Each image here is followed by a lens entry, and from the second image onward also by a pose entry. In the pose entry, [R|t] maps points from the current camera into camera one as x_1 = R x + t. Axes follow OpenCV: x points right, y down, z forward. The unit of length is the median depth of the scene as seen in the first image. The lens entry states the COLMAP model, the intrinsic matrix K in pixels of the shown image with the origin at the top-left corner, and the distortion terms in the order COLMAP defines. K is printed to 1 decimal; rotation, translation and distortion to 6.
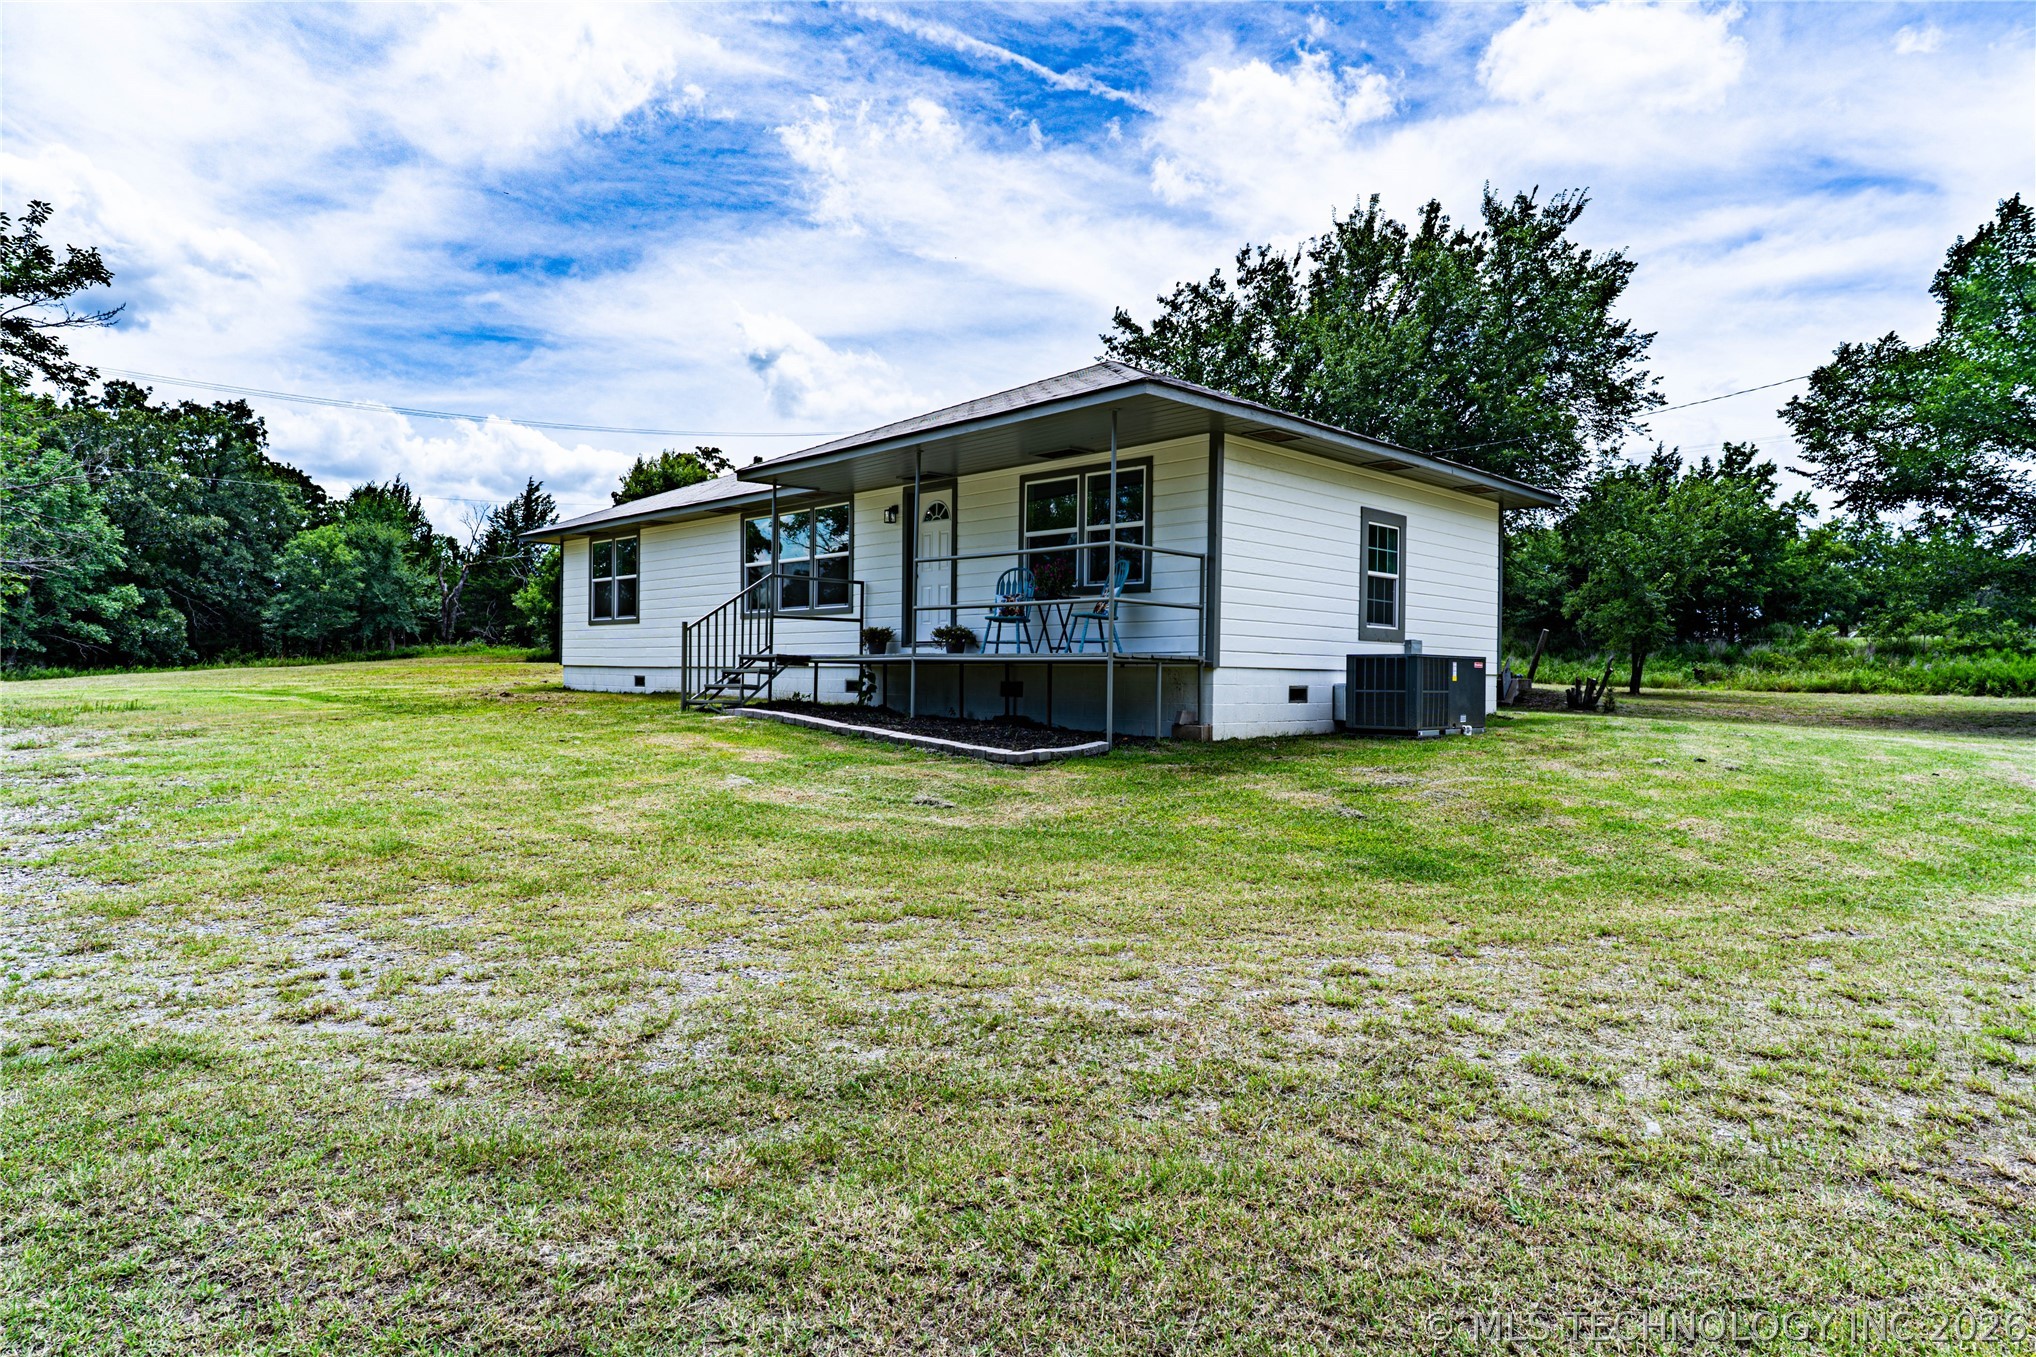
lens RADIAL K [[1212.9, 0, 1016.8], [0, 1212.9, 677.4], [0, 0, 1]] dist [-0.031600, -0.000137]
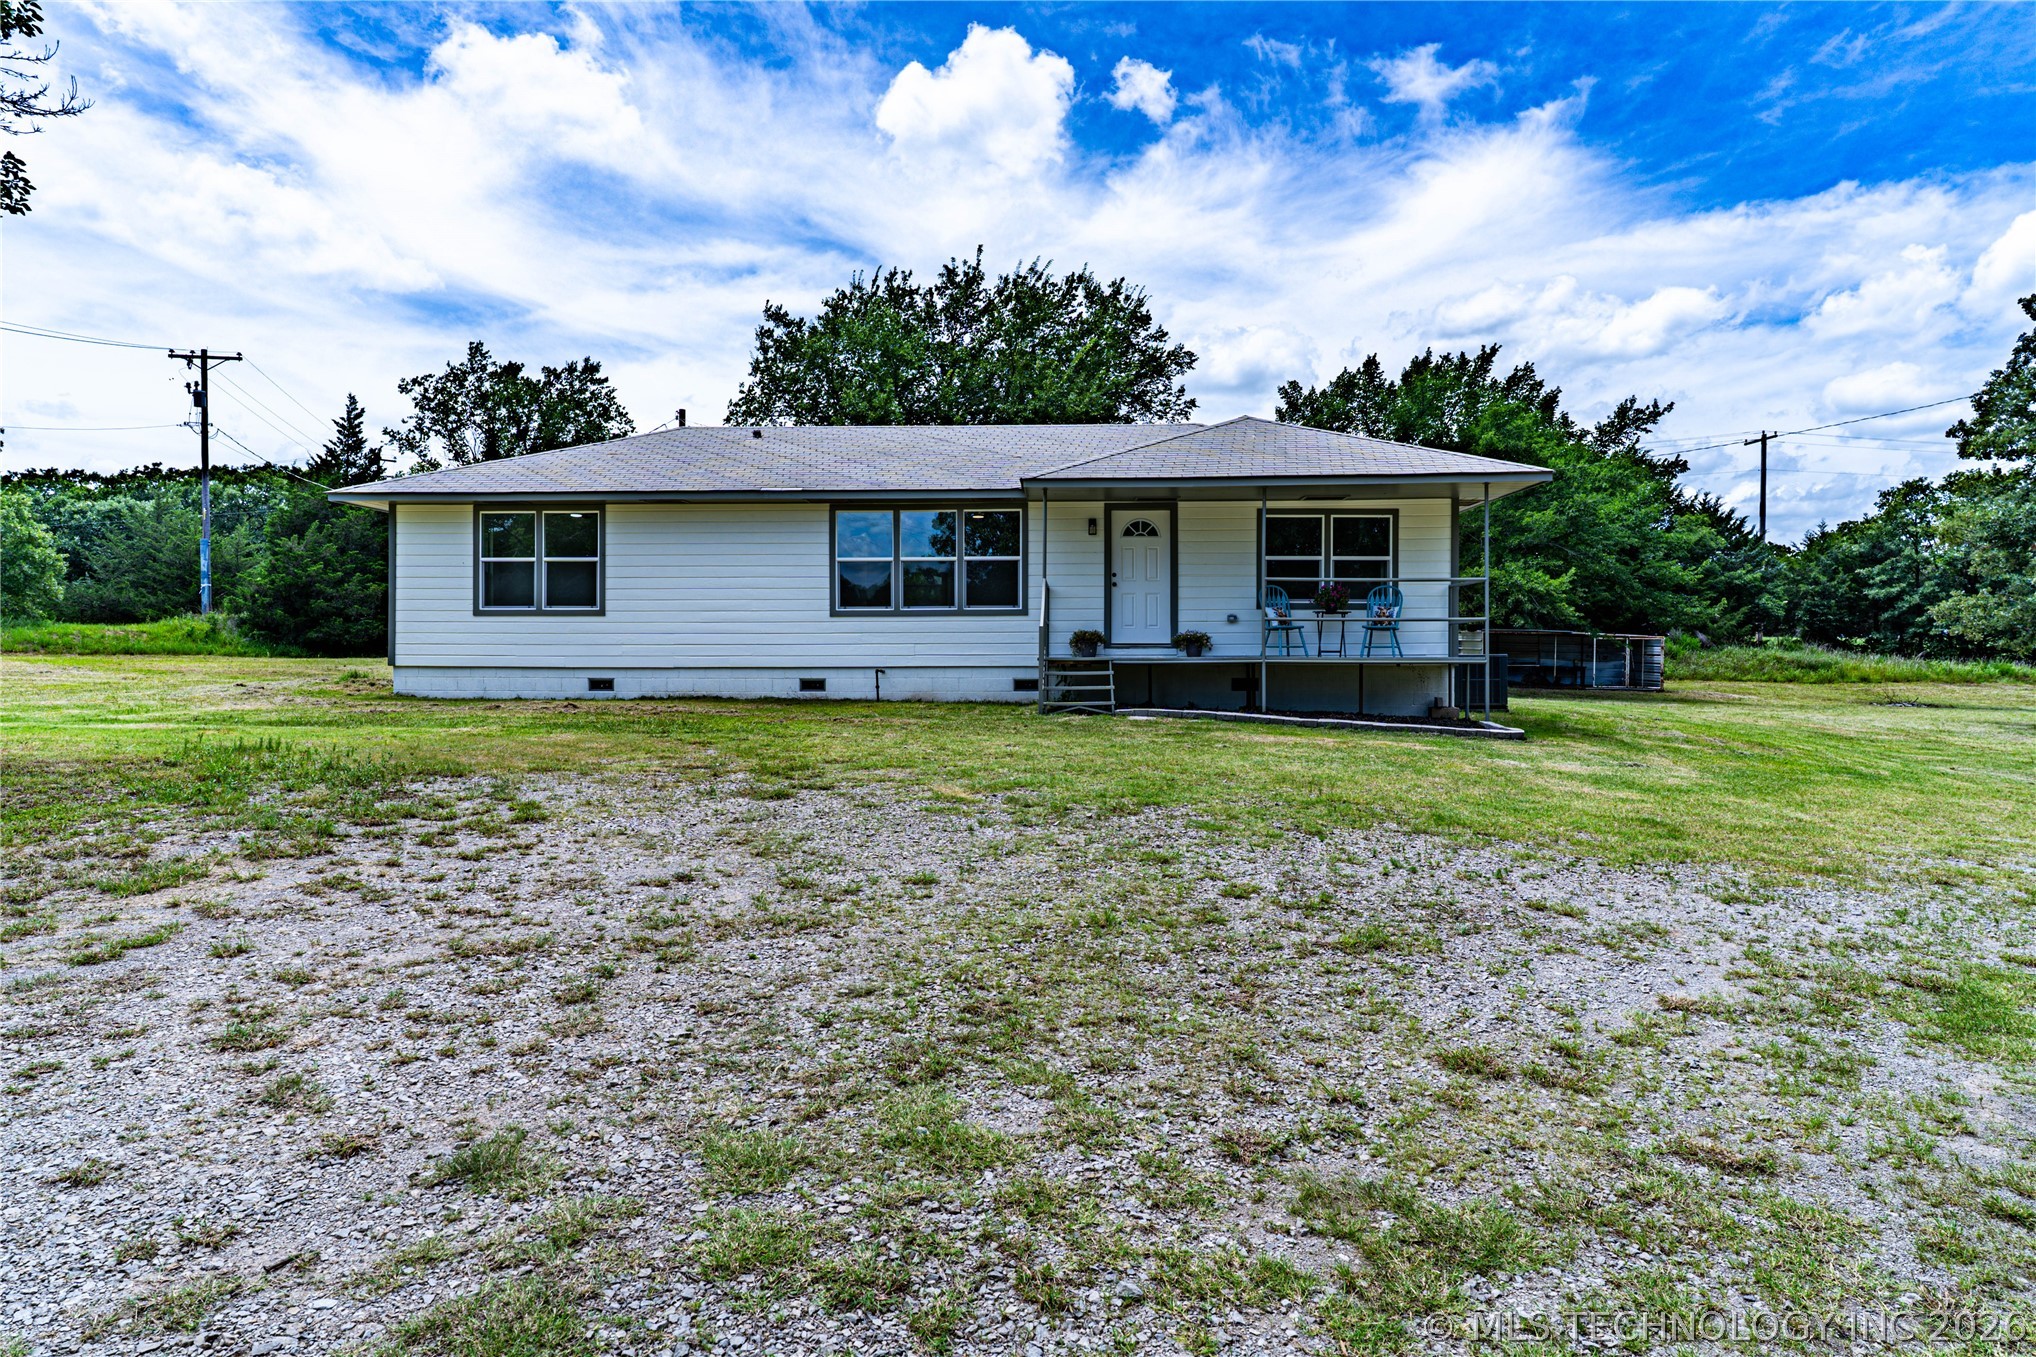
lens RADIAL K [[1212.9, 0, 1015.8], [0, 1212.9, 673.2], [0, 0, 1]] dist [-0.031600, -0.000137]
pose [[0.727646, -0.018431, 0.685705, -0.882837], [0.009151, 0.999811, 0.017163, -0.021550], [-0.685891, -0.006214, 0.727677, 0.245859]]
